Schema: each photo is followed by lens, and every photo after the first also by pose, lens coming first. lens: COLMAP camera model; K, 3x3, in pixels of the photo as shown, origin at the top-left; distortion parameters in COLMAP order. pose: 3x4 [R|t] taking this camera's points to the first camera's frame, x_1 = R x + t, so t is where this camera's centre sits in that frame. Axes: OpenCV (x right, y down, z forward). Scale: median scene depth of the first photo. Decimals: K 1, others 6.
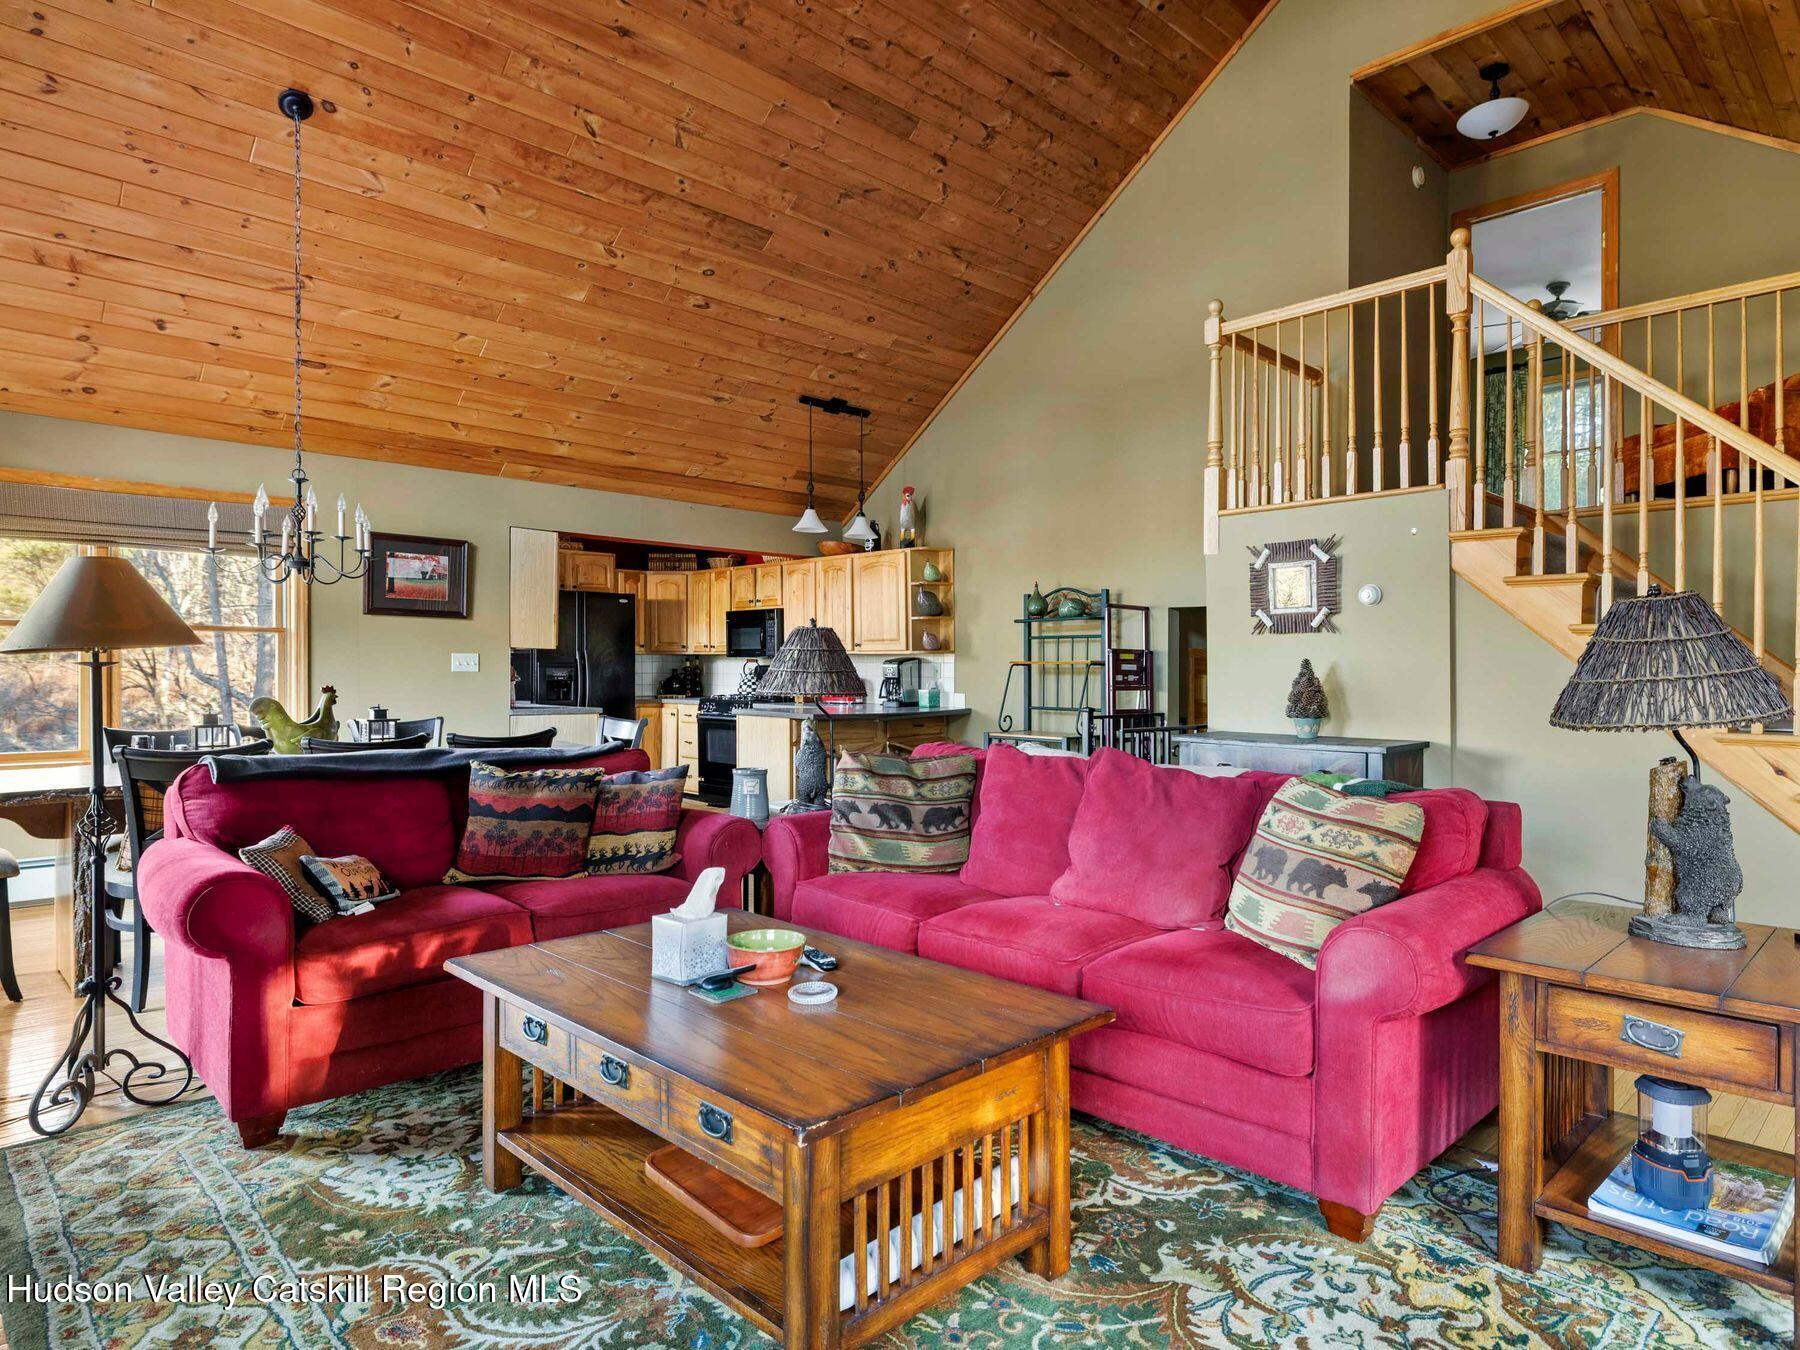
lens RADIAL K [[1071.5, 0, 941.1], [0, 1071.5, 679.9], [0, 0, 1]] dist [-0.000353, -0.001175]
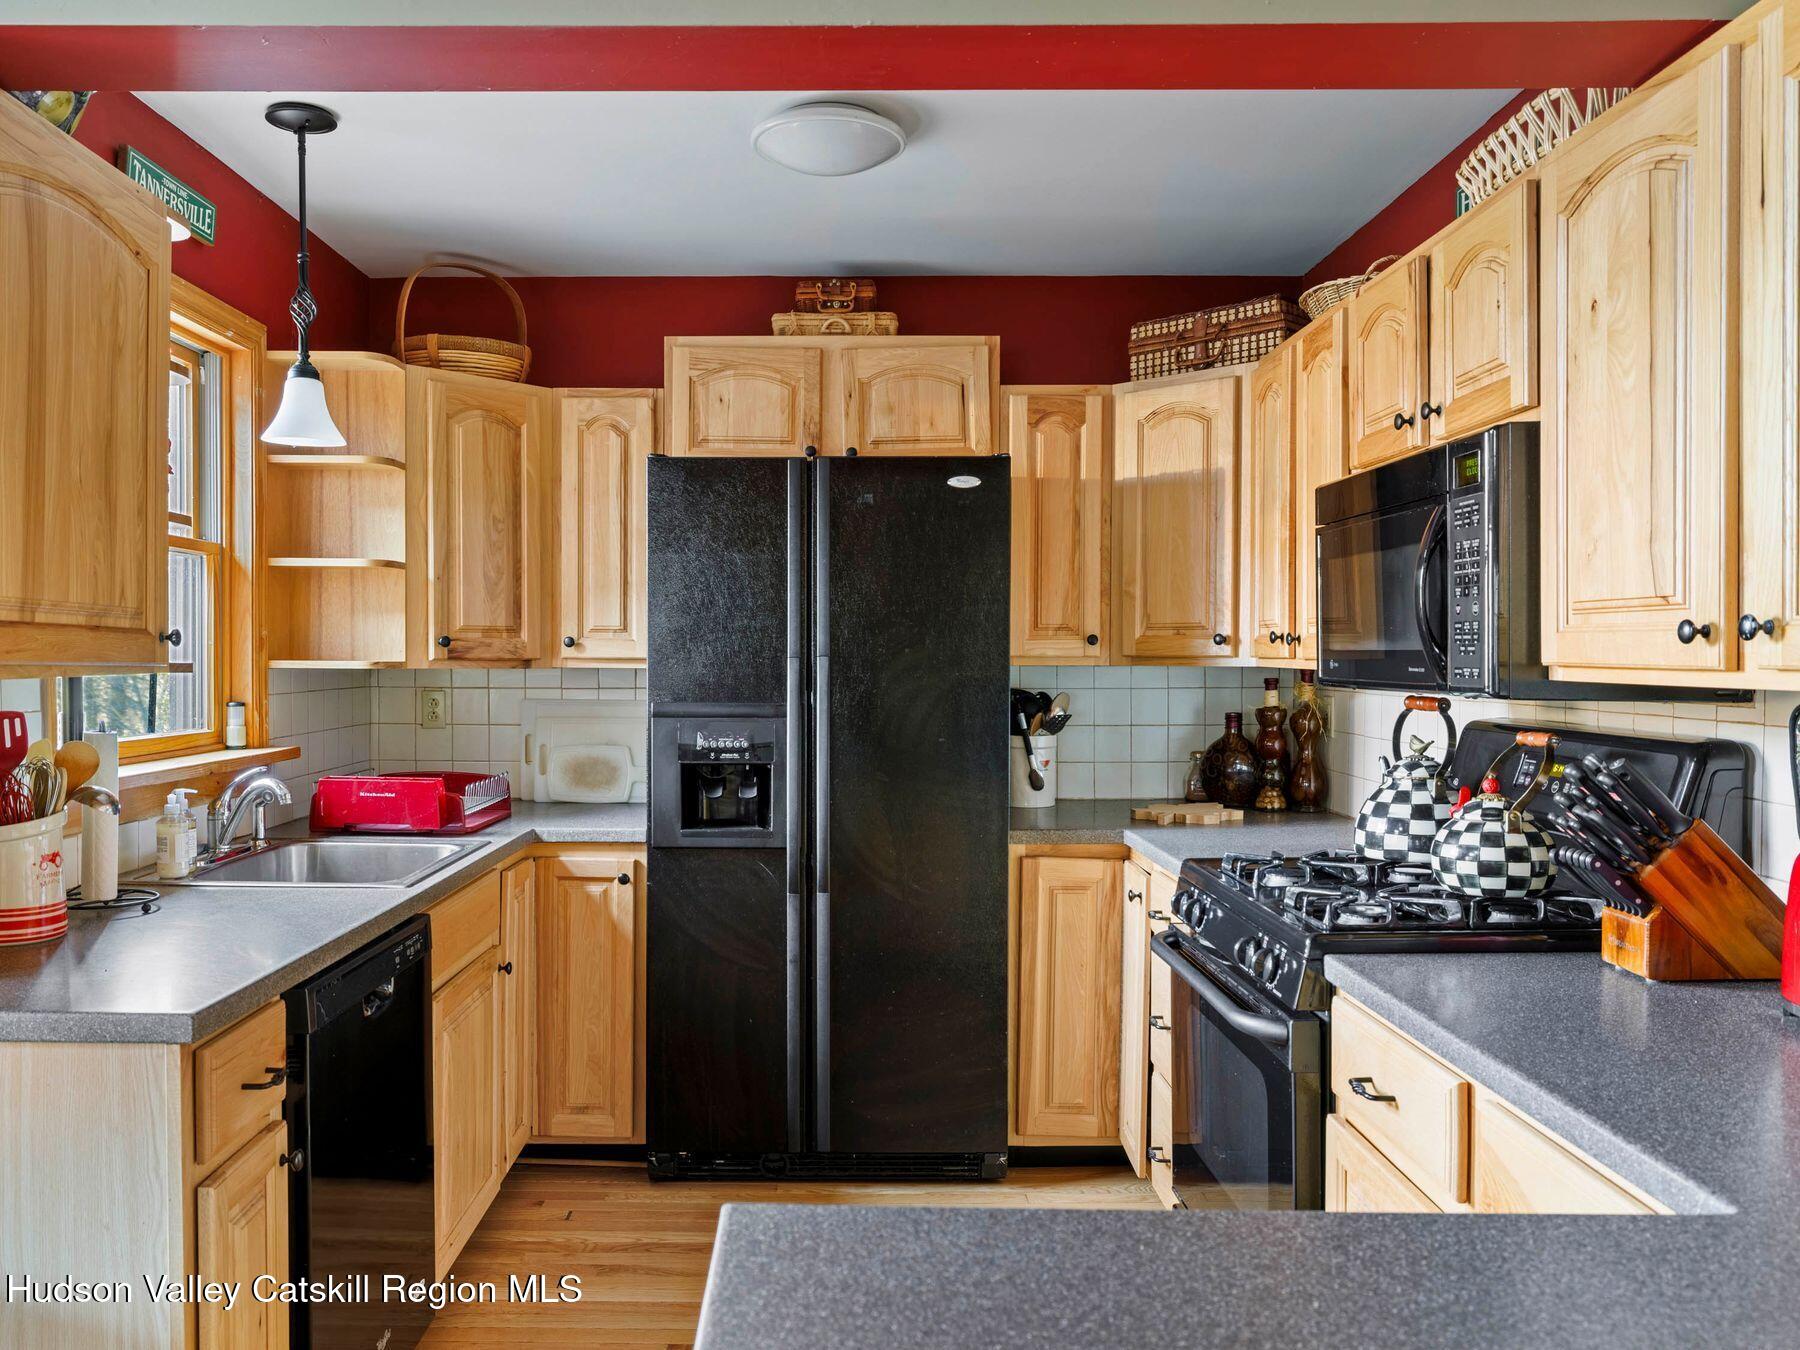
lens RADIAL K [[1360.7, 0, 830.1], [0, 1360.7, 691.1], [0, 0, 1]] dist [0.000273, -0.000145]
pose [[0.708362, 0.014262, -0.705705, -0.108018], [-0.004160, 0.999863, 0.016032, -0.038661], [0.705837, -0.008421, 0.708324, 1.147785]]
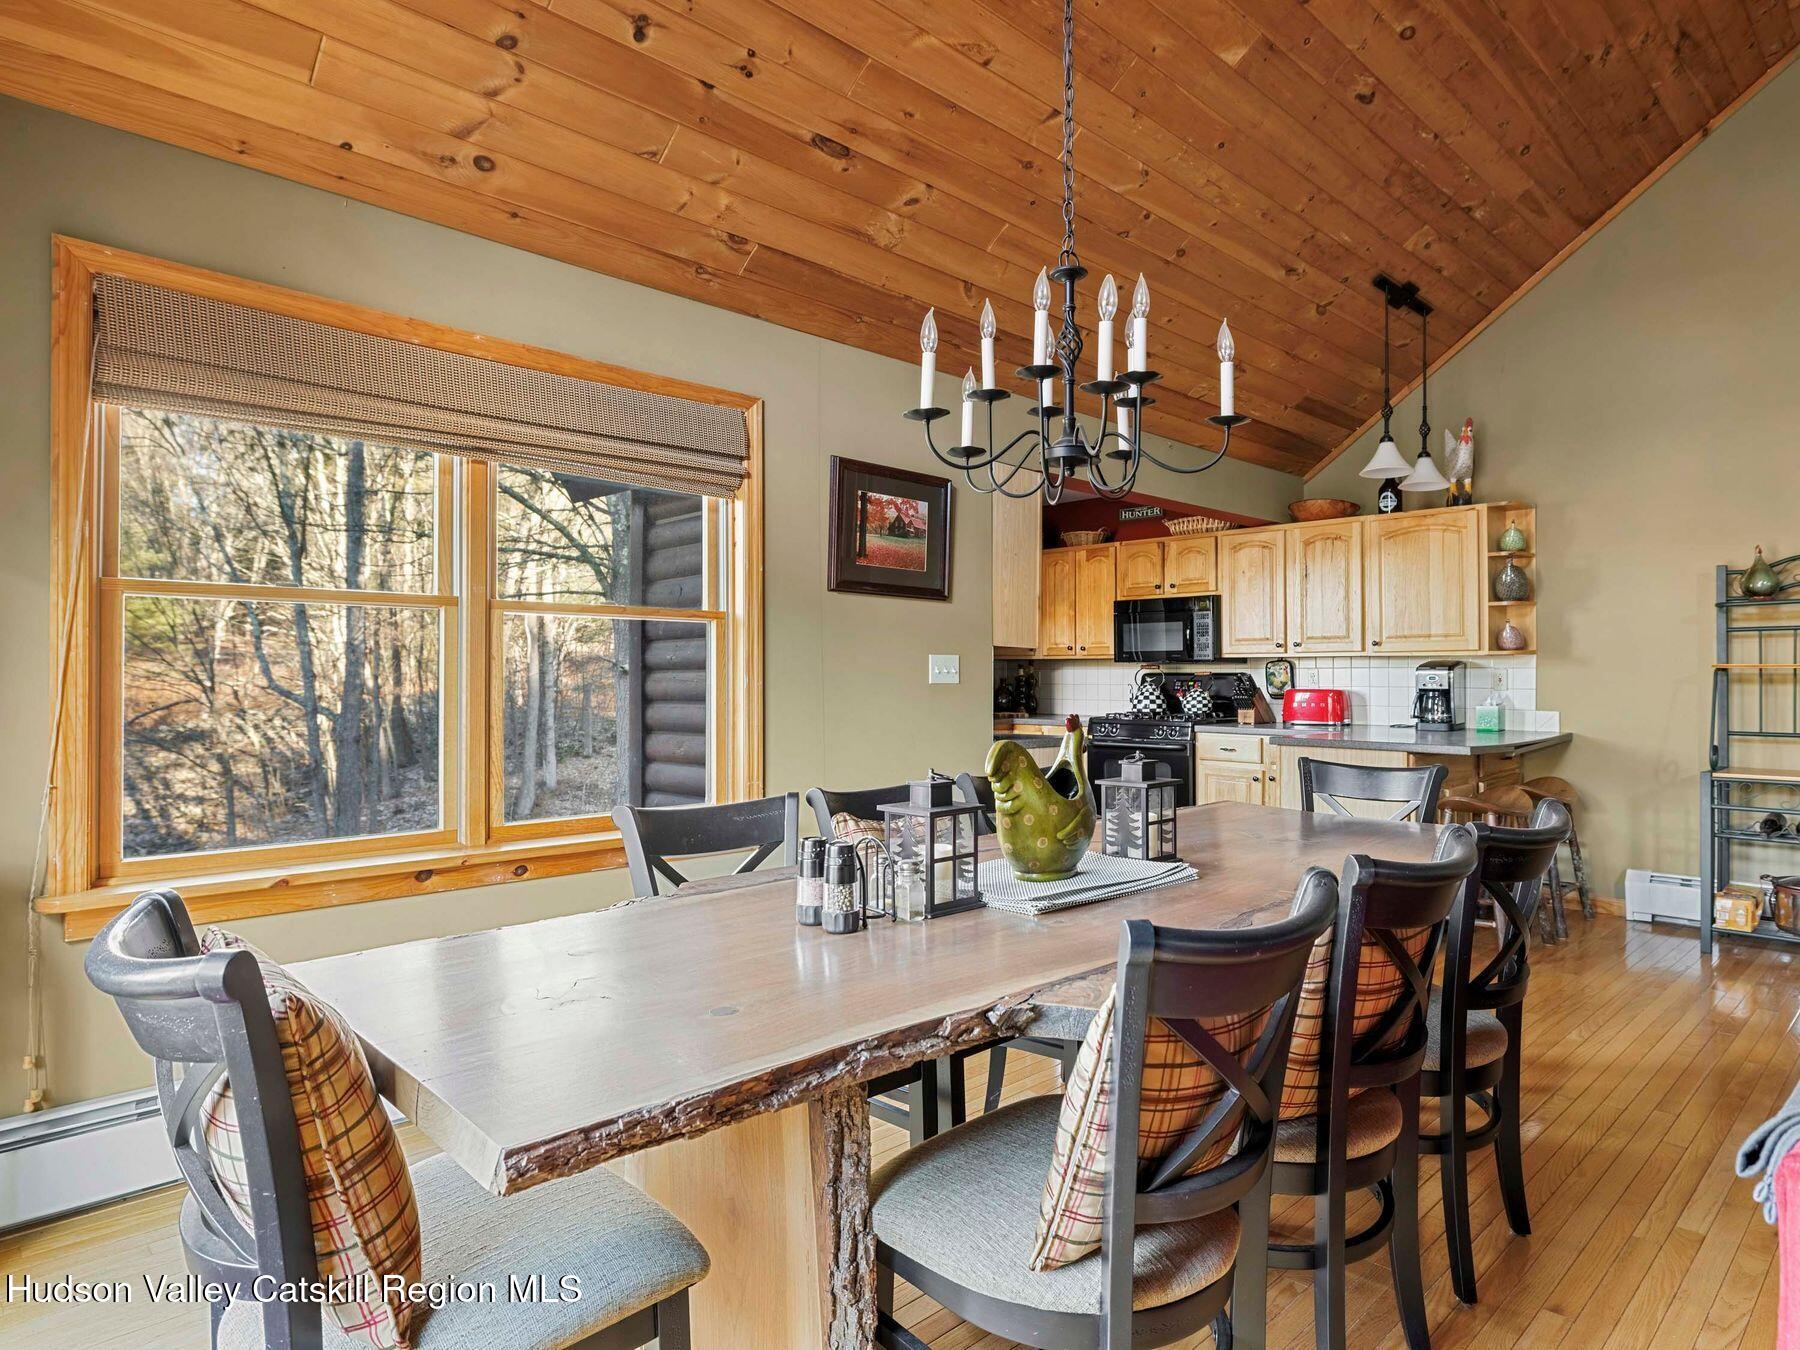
lens RADIAL K [[1057.5, 0, 957.3], [0, 1057.5, 675.6], [0, 0, 1]] dist [-0.001972, -0.002458]
pose [[0.999928, -0.003943, 0.011347, -0.508229], [0.004087, 0.999910, -0.012760, -0.005064], [-0.011296, 0.012805, 0.999854, 0.422538]]
